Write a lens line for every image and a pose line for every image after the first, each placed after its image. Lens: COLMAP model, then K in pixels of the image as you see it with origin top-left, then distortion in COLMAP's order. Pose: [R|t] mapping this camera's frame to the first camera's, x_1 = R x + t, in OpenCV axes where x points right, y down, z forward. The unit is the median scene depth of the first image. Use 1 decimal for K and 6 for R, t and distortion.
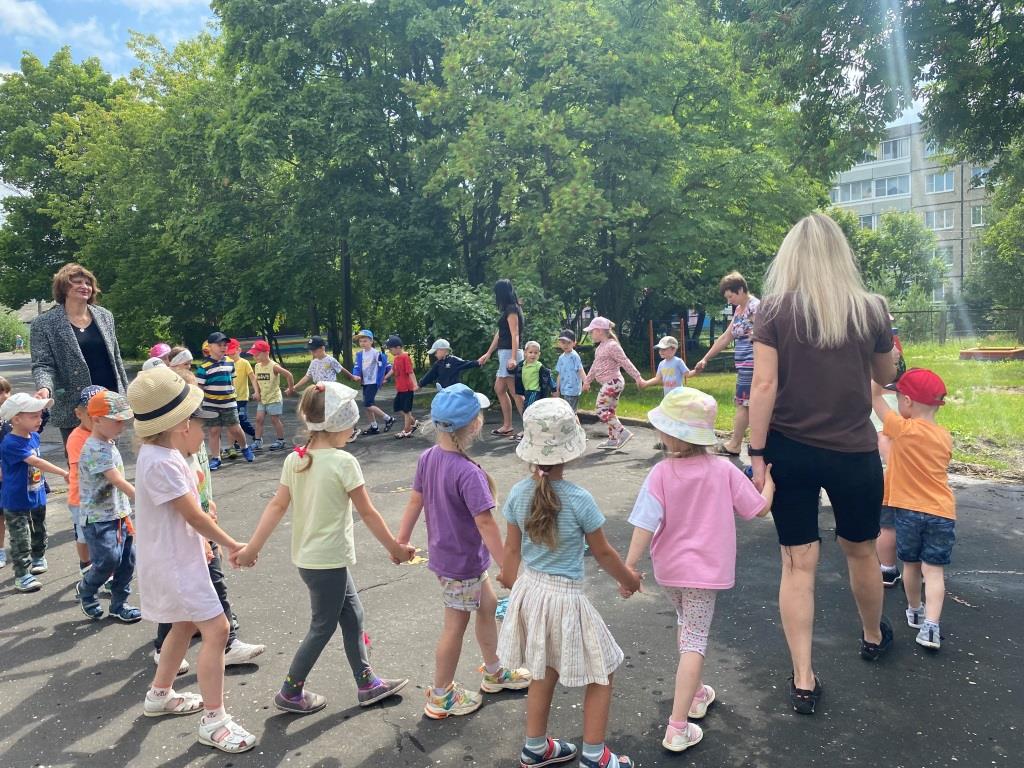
lens RADIAL K [[771.4, 0, 512.0], [0, 771.4, 384.0], [0, 0, 1]] dist [-0.001566, -0.000452]
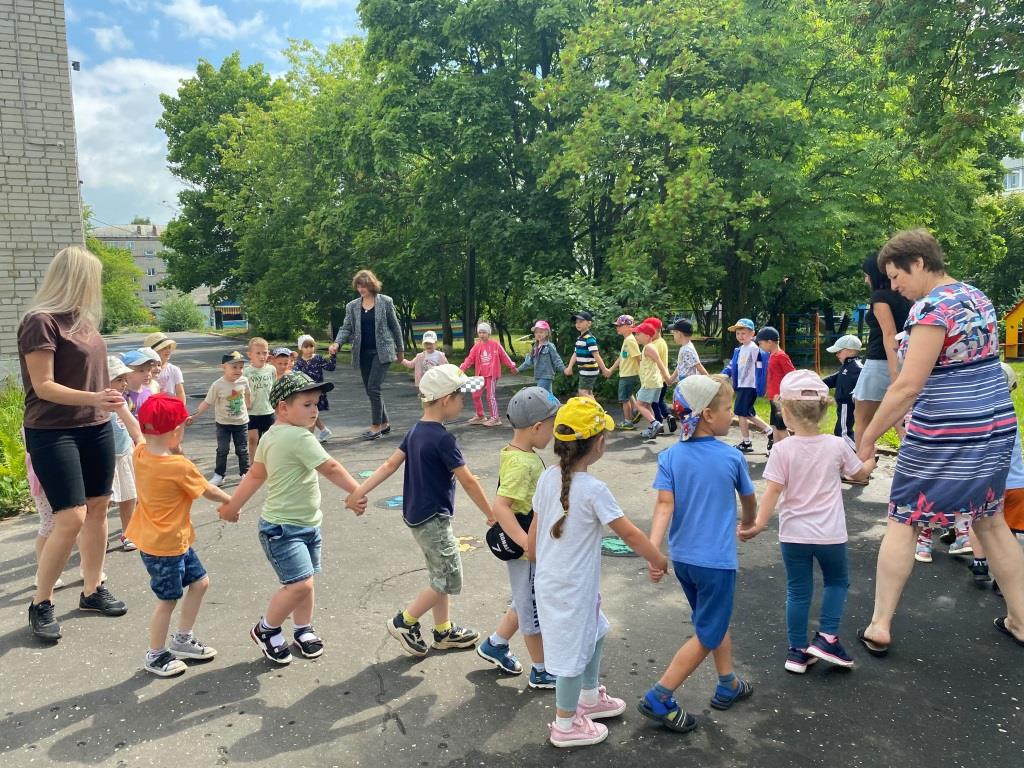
lens RADIAL K [[770.8, 0, 508.2], [0, 770.8, 379.7], [0, 0, 1]] dist [-0.005462, -0.007410]
pose [[0.982496, 0.034788, -0.183009, 0.032919], [-0.033421, 0.999386, 0.010551, -0.002186], [0.183263, -0.004250, 0.983055, 0.002753]]
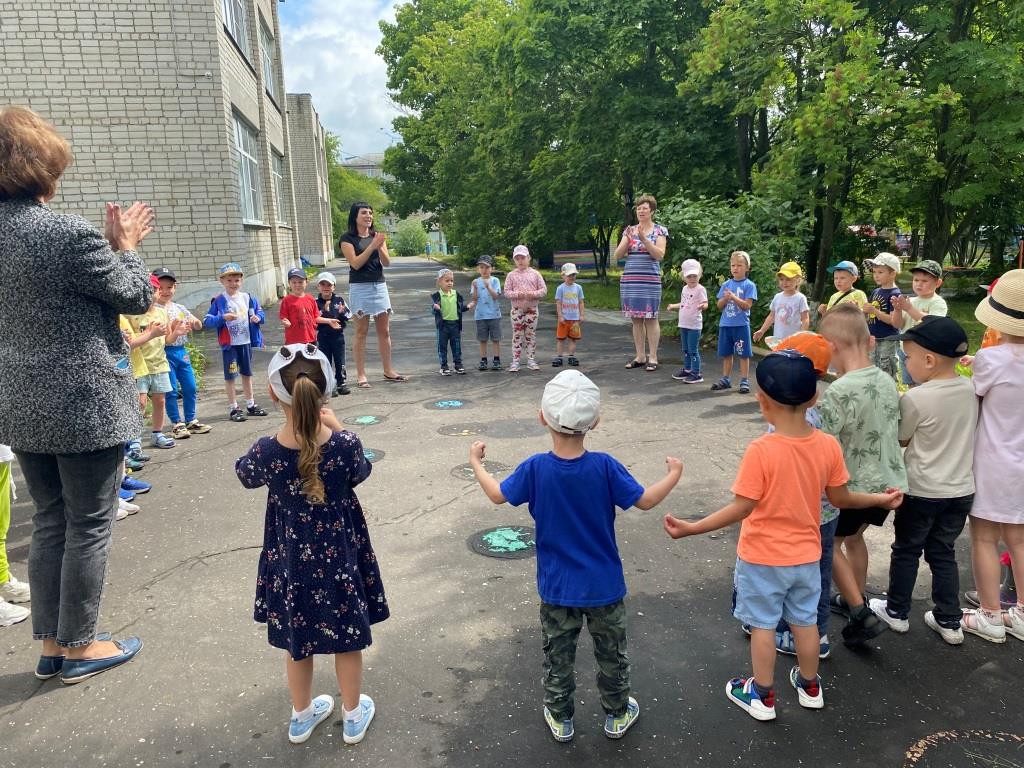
lens RADIAL K [[782.2, 0, 512.0], [0, 782.2, 384.0], [0, 0, 1]] dist [-0.004445, -0.008068]
pose [[0.885095, 0.104338, -0.453564, 0.127485], [-0.054799, 0.991131, 0.121065, -0.013209], [0.462173, -0.082300, 0.882962, 0.090041]]
